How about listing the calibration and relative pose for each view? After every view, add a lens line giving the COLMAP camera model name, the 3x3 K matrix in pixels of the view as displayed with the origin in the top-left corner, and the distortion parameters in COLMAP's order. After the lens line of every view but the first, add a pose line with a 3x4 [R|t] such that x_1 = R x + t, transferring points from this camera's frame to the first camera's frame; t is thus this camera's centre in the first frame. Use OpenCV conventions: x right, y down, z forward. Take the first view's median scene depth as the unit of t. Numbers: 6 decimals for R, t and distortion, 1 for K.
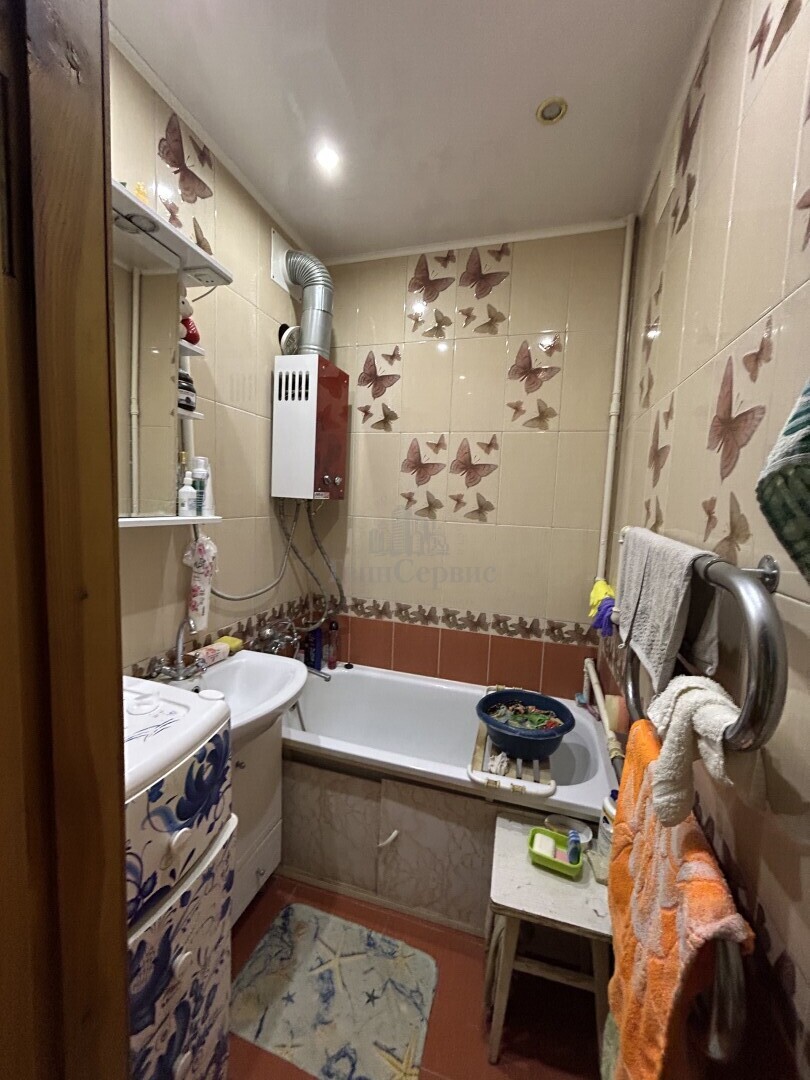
lens RADIAL K [[433.4, 0, 406.8], [0, 433.4, 538.4], [0, 0, 1]] dist [-0.003408, 0.001811]
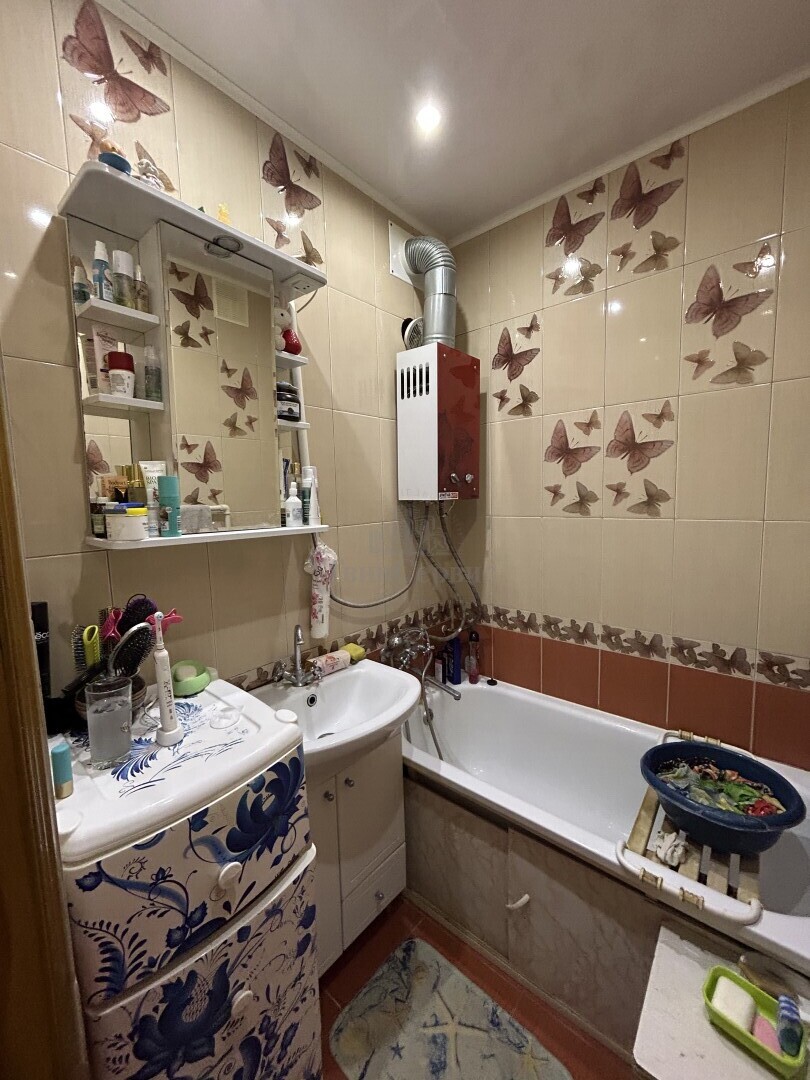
lens RADIAL K [[433.4, 0, 406.8], [0, 433.4, 538.4], [0, 0, 1]] dist [-0.003408, 0.001811]
pose [[0.911619, -0.022512, -0.410420, 0.117715], [0.024864, 0.999691, 0.000393, -0.013839], [0.410284, -0.010563, 0.911897, 0.152332]]
